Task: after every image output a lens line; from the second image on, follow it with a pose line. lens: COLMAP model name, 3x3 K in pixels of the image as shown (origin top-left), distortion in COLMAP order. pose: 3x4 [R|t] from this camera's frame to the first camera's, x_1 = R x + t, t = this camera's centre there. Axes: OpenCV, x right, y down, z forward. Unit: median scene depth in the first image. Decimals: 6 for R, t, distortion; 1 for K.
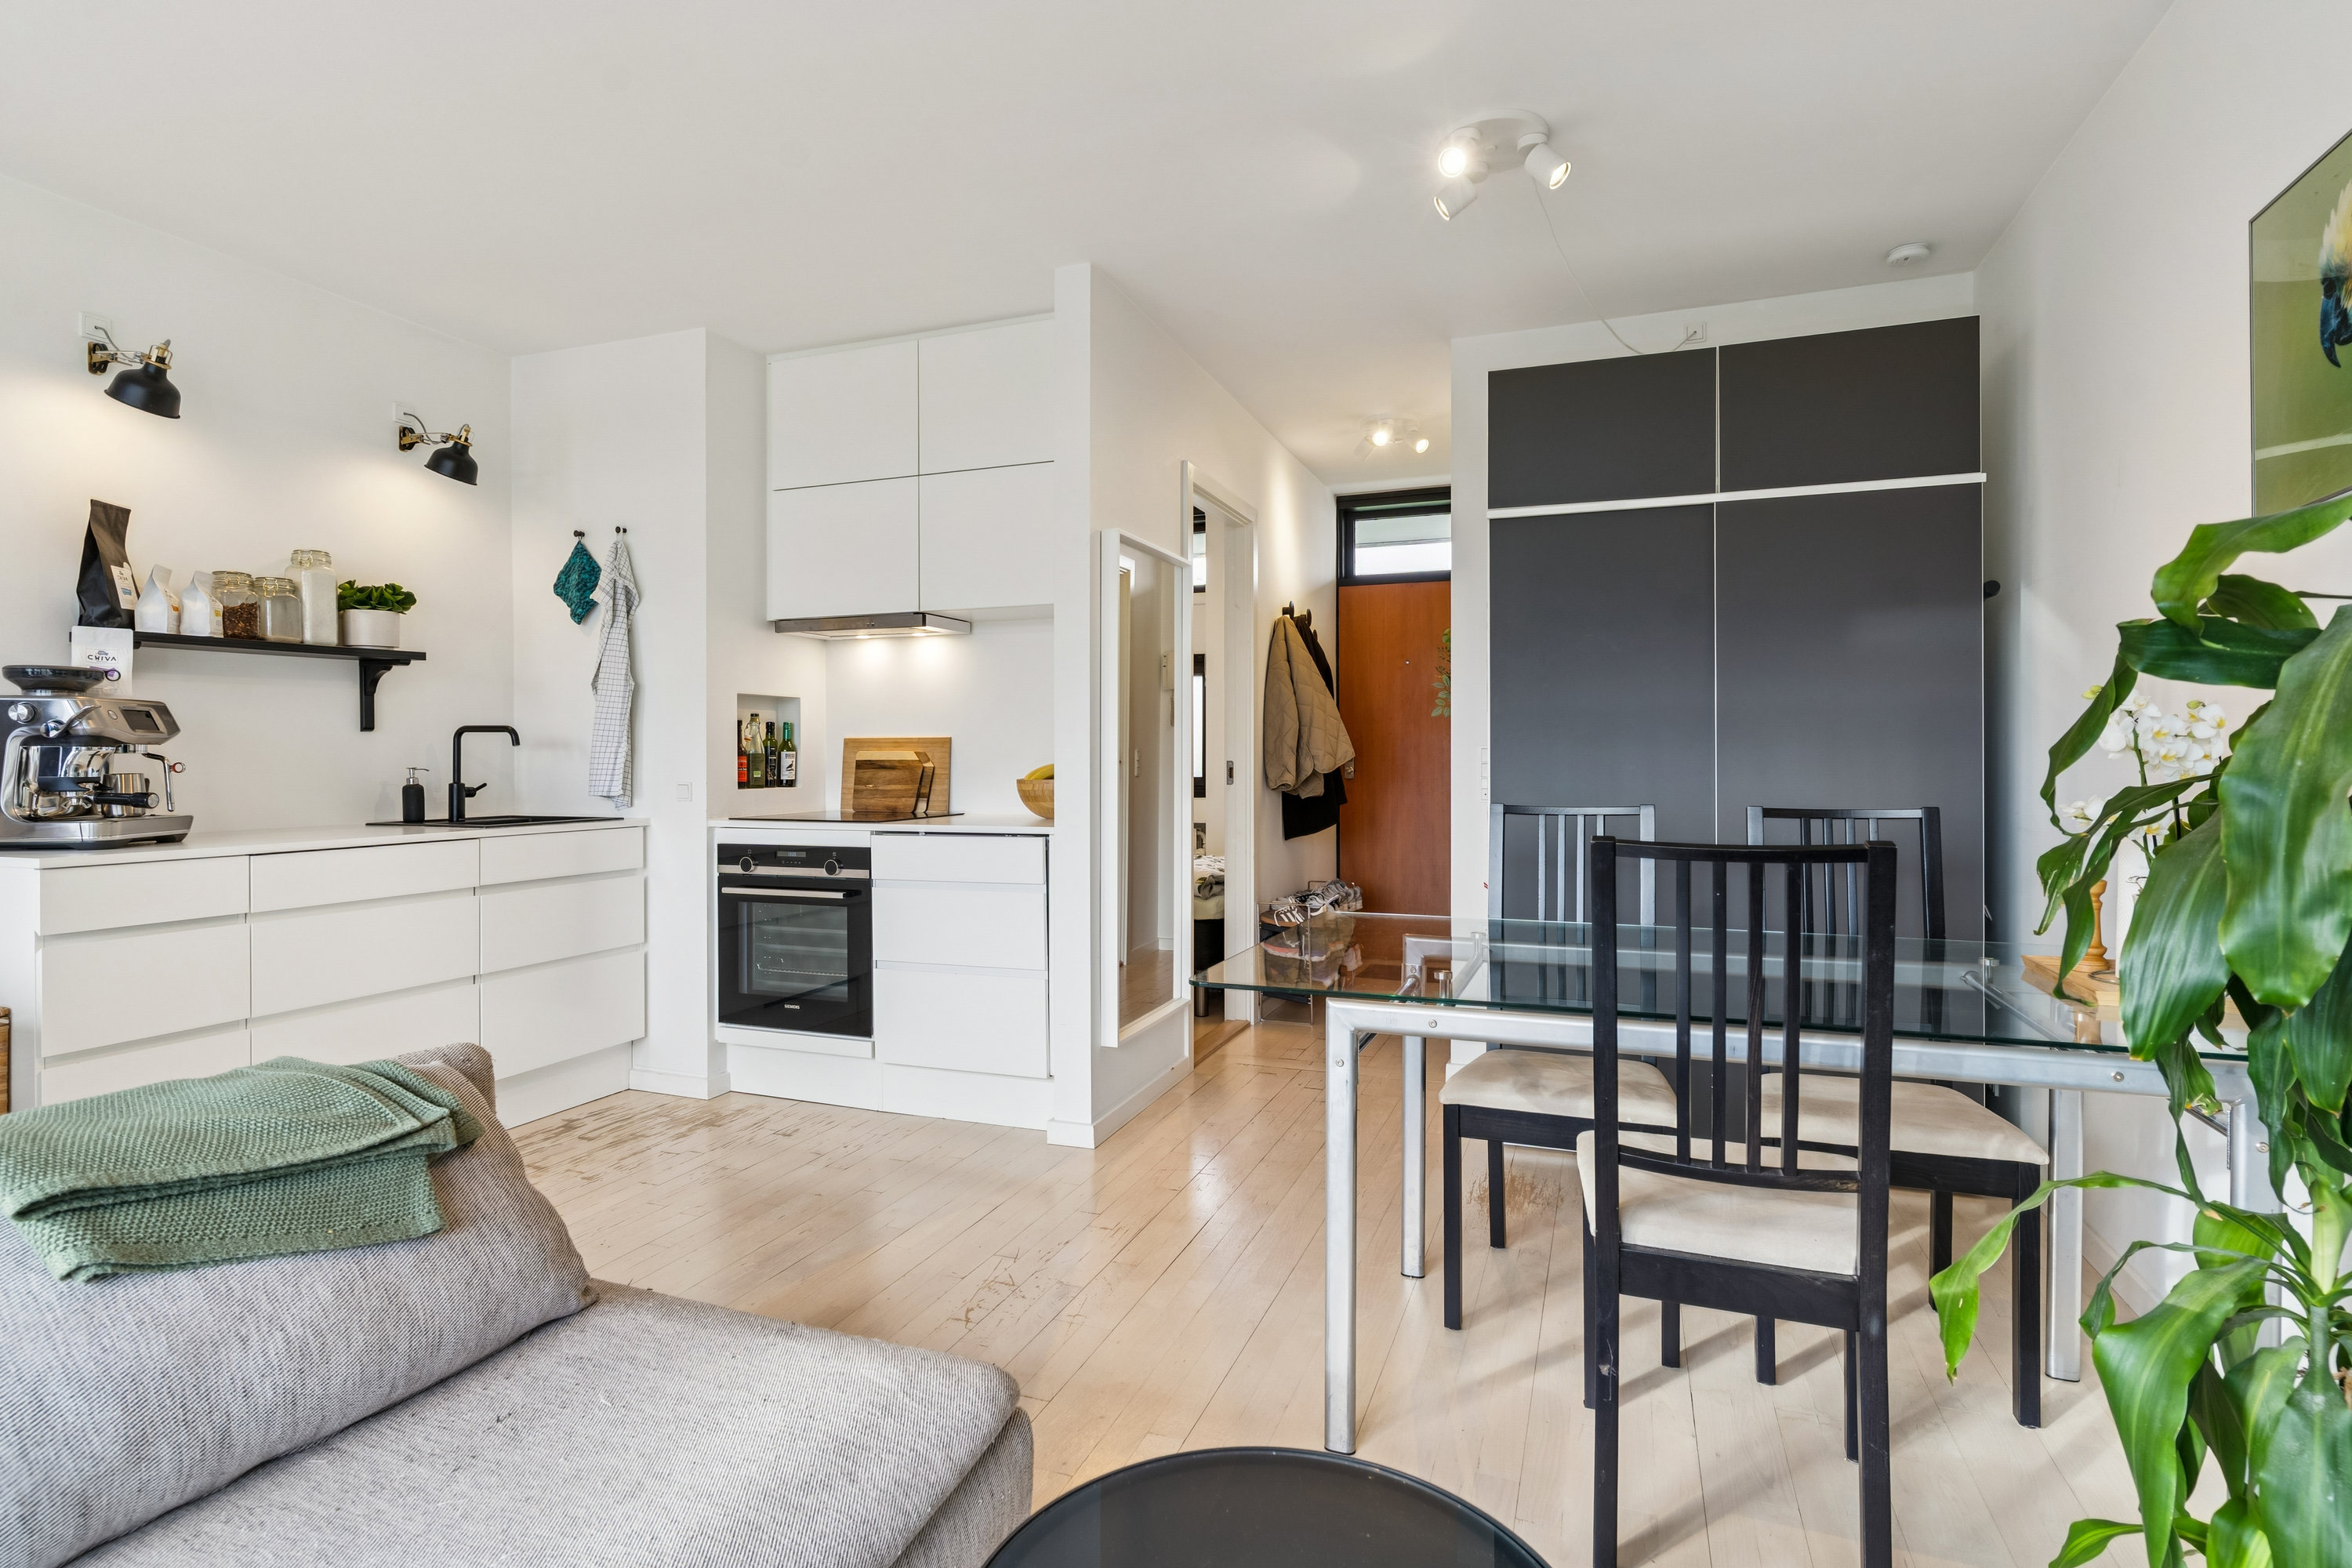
lens RADIAL K [[1225.3, 0, 1161.0], [0, 1225.3, 753.1], [0, 0, 1]] dist [0.015009, -0.000663]
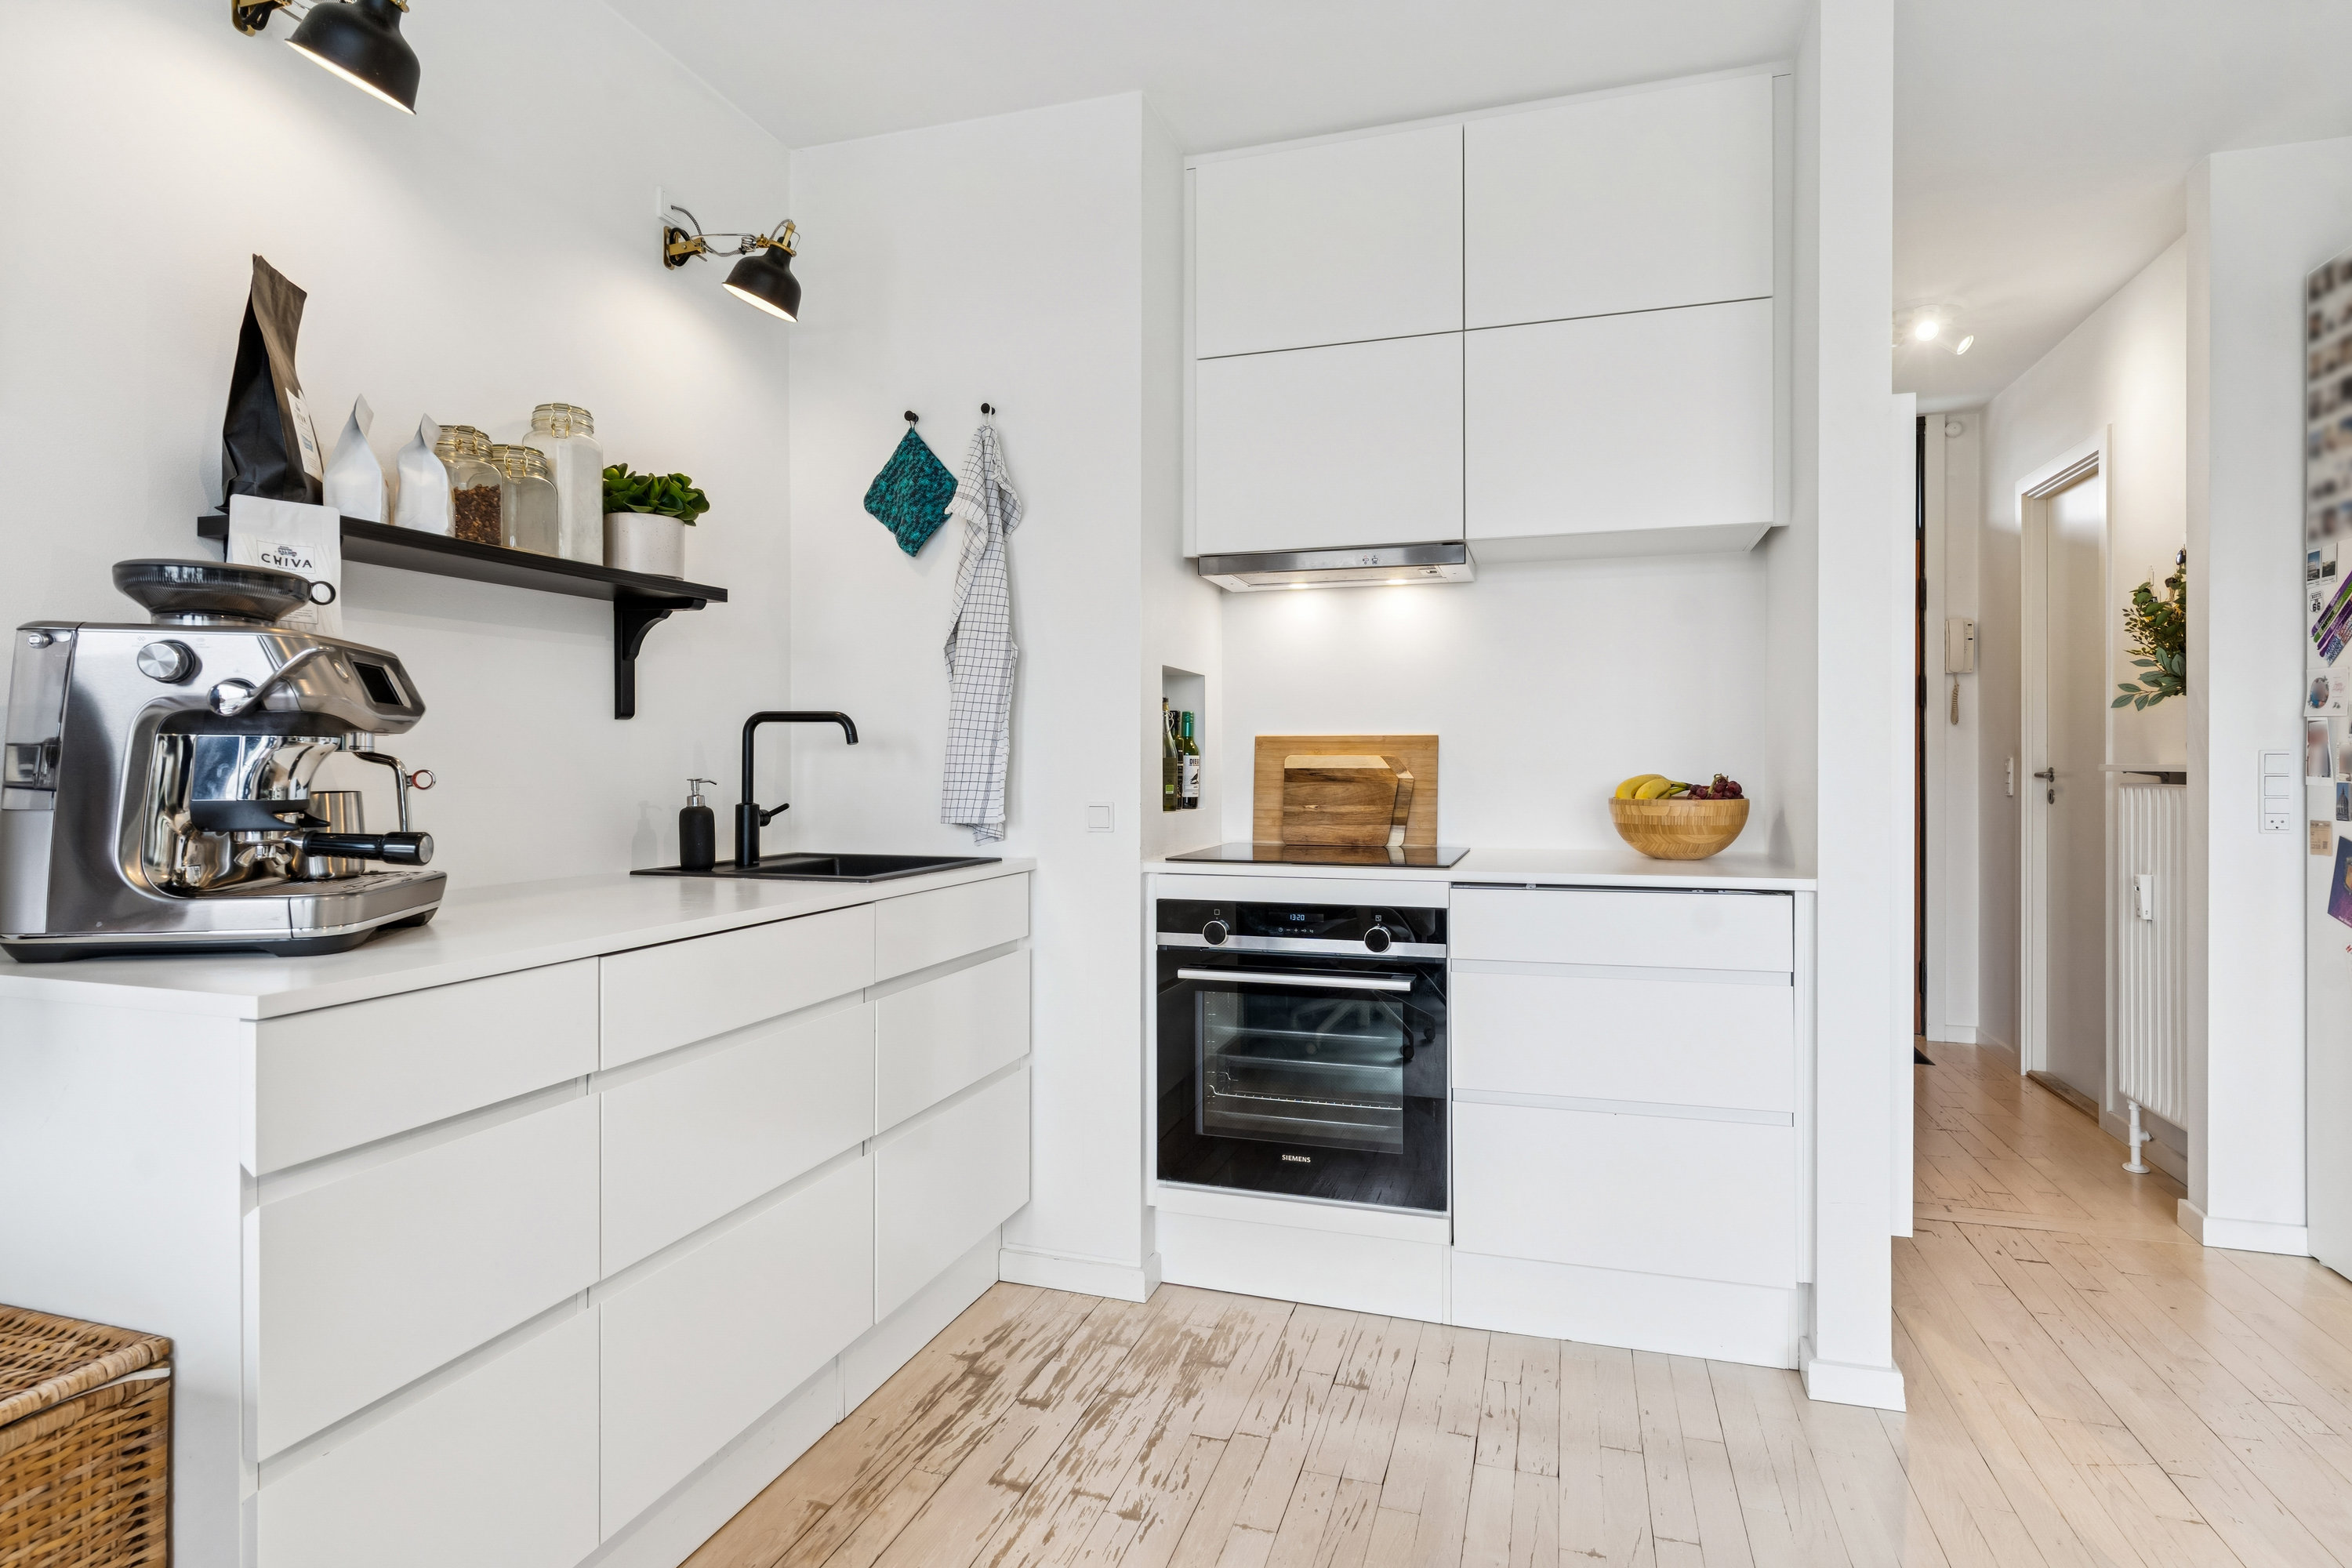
lens RADIAL K [[1241.7, 0, 1166.8], [0, 1241.7, 759.7], [0, 0, 1]] dist [-0.004748, 0.003644]
pose [[0.997740, 0.003427, 0.067111, -0.415811], [-0.003287, 0.999992, -0.002192, 0.002840], [-0.067118, 0.001967, 0.997743, 0.371535]]
